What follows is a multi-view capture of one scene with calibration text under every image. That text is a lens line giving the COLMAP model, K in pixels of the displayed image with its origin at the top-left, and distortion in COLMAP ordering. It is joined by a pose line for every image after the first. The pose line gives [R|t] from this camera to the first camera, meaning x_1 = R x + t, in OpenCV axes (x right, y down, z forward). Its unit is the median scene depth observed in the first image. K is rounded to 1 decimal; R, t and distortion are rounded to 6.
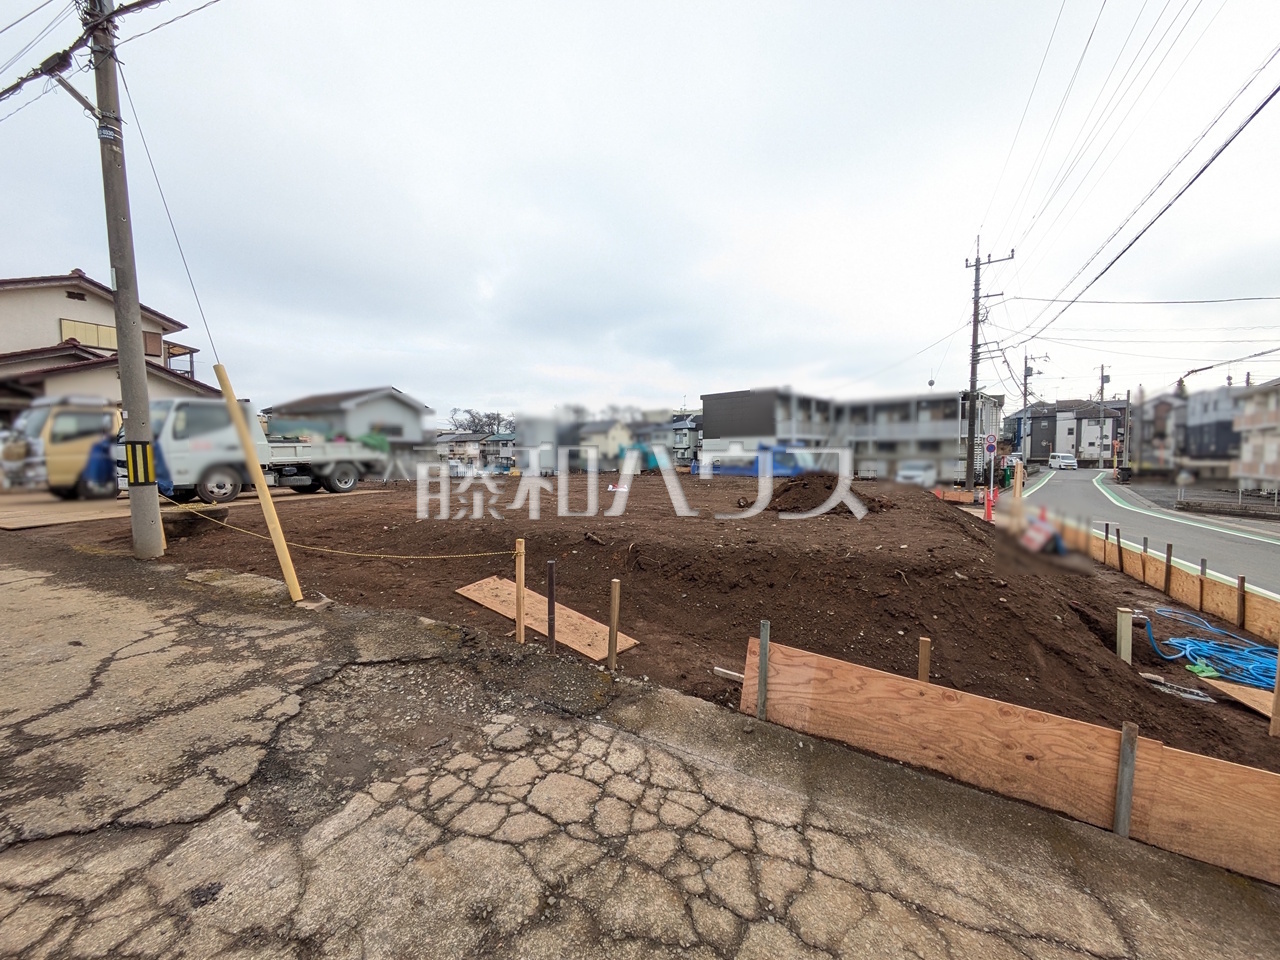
lens RADIAL K [[508.4, 0, 642.1], [0, 508.4, 474.3], [0, 0, 1]] dist [0.000076, 0.000113]
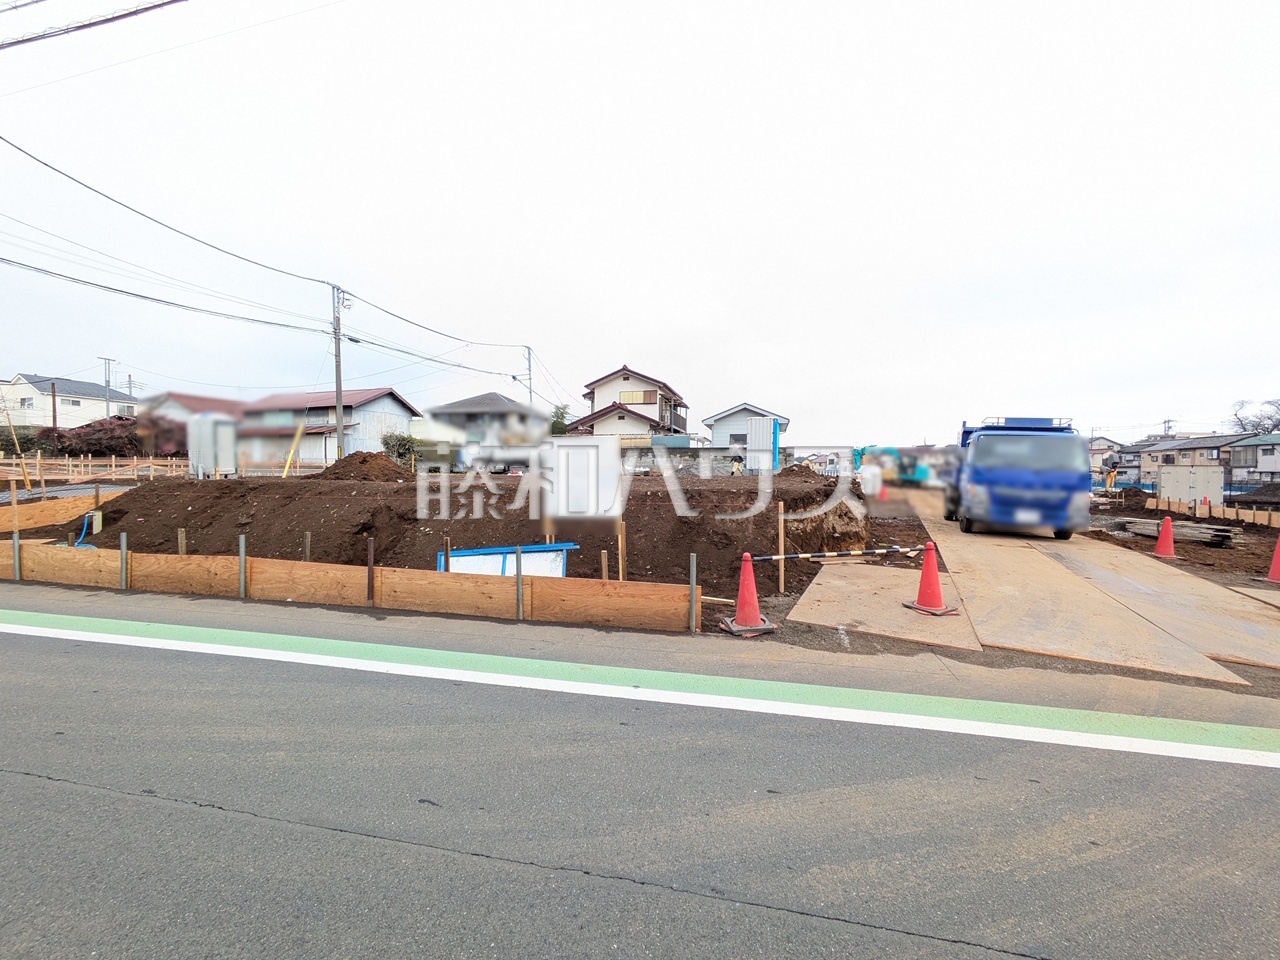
lens RADIAL K [[504.6, 0, 642.4], [0, 504.6, 480.8], [0, 0, 1]] dist [0.000943, 0.000224]
pose [[0.255342, 0.023927, -0.966555, 0.621311], [-0.040514, 0.999080, 0.014029, 0.006873], [0.966002, 0.035577, 0.256076, 0.469053]]
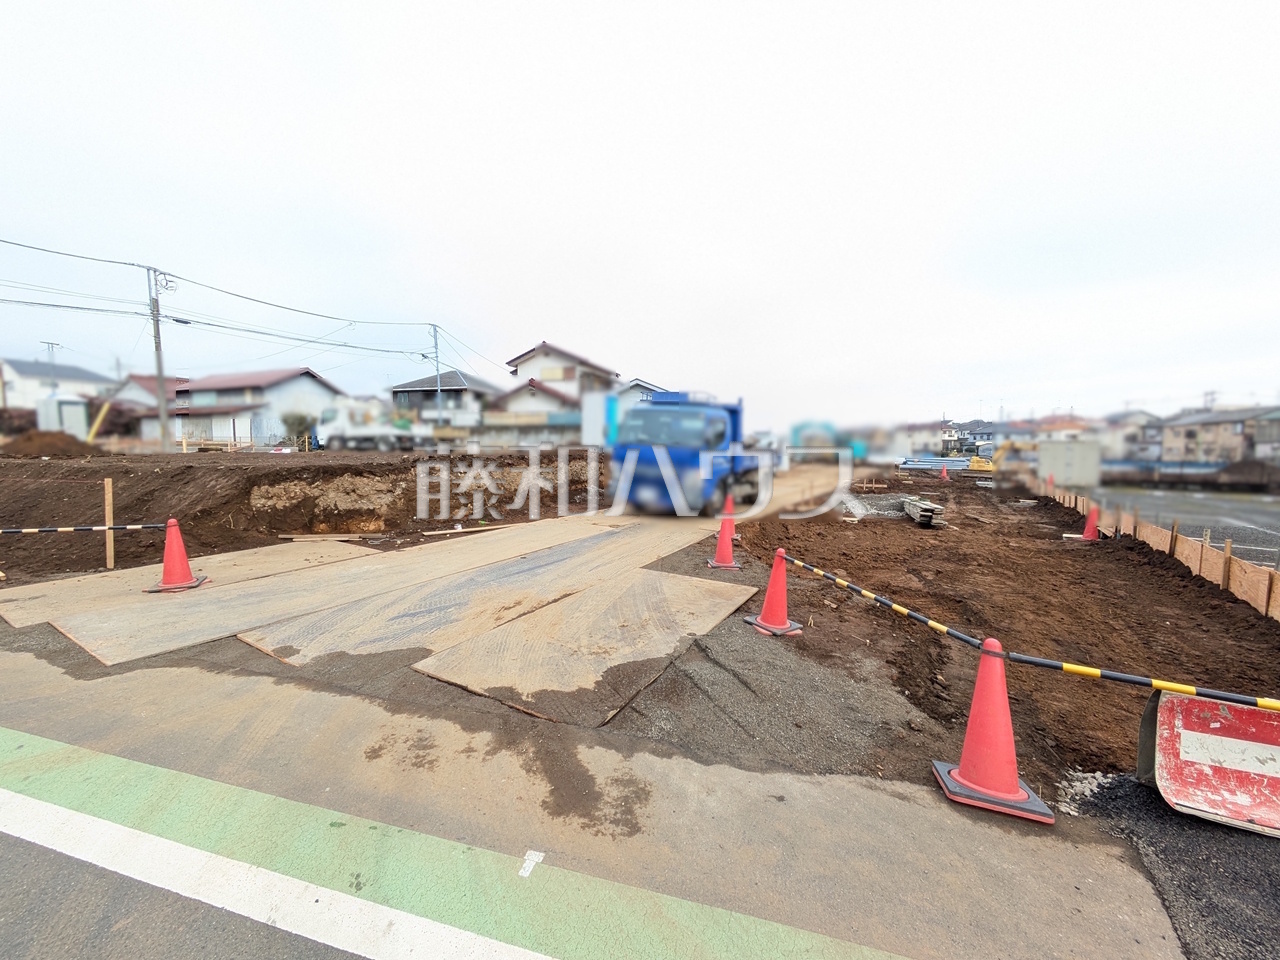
lens RADIAL K [[504.6, 0, 642.4], [0, 504.6, 480.8], [0, 0, 1]] dist [0.000943, 0.000224]
pose [[0.191477, 0.067960, -0.979141, 0.693253], [-0.039051, 0.997338, 0.061587, -0.006394], [0.980720, 0.026444, 0.193622, 0.804184]]
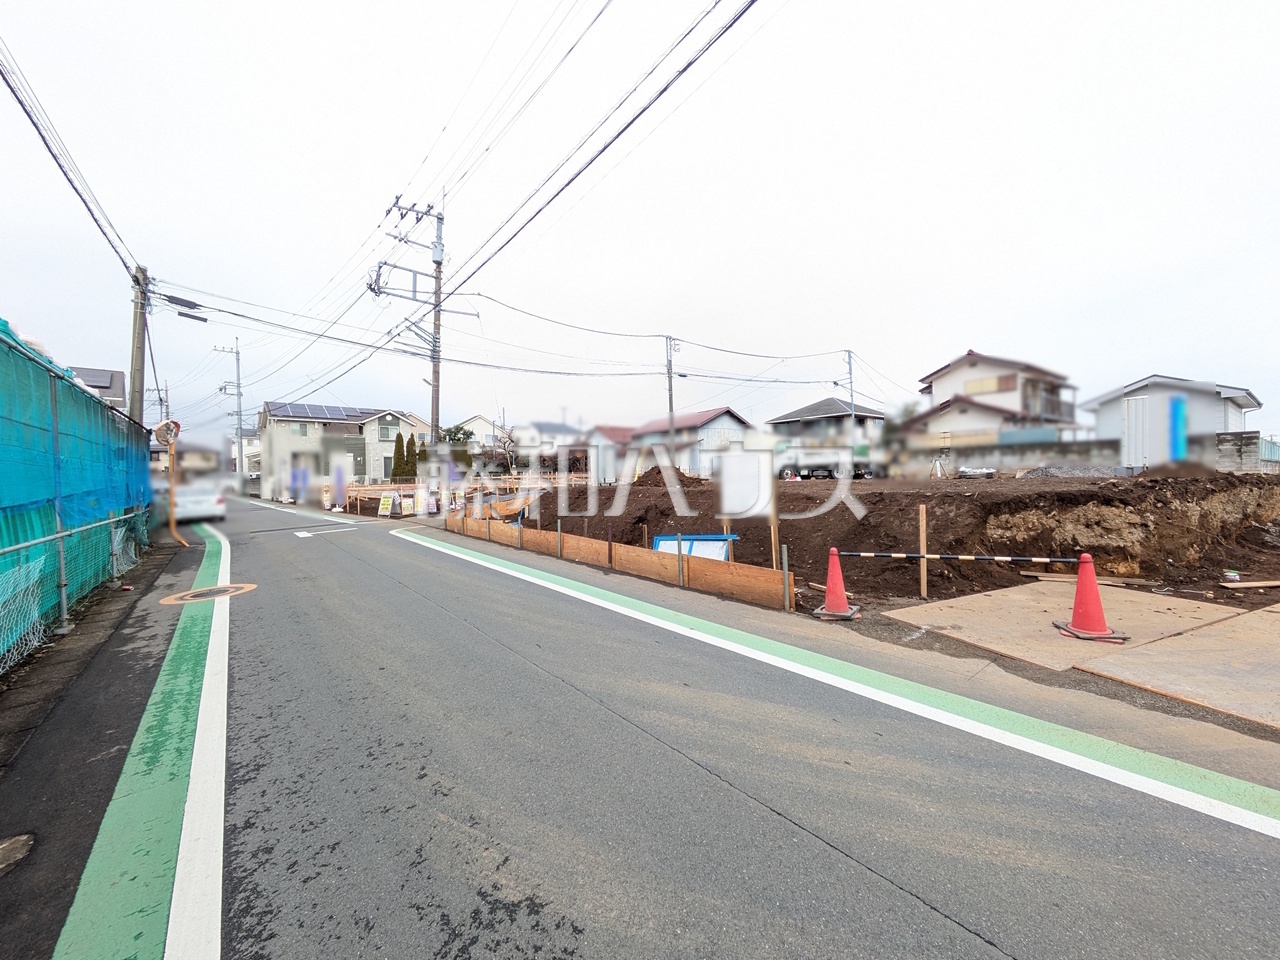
lens RADIAL K [[504.6, 0, 642.4], [0, 504.6, 480.8], [0, 0, 1]] dist [0.000943, 0.000224]
pose [[-0.416983, 0.015296, -0.908786, 0.679868], [-0.013953, 0.999633, 0.023228, 0.002435], [0.908807, 0.022366, -0.416616, 0.575147]]
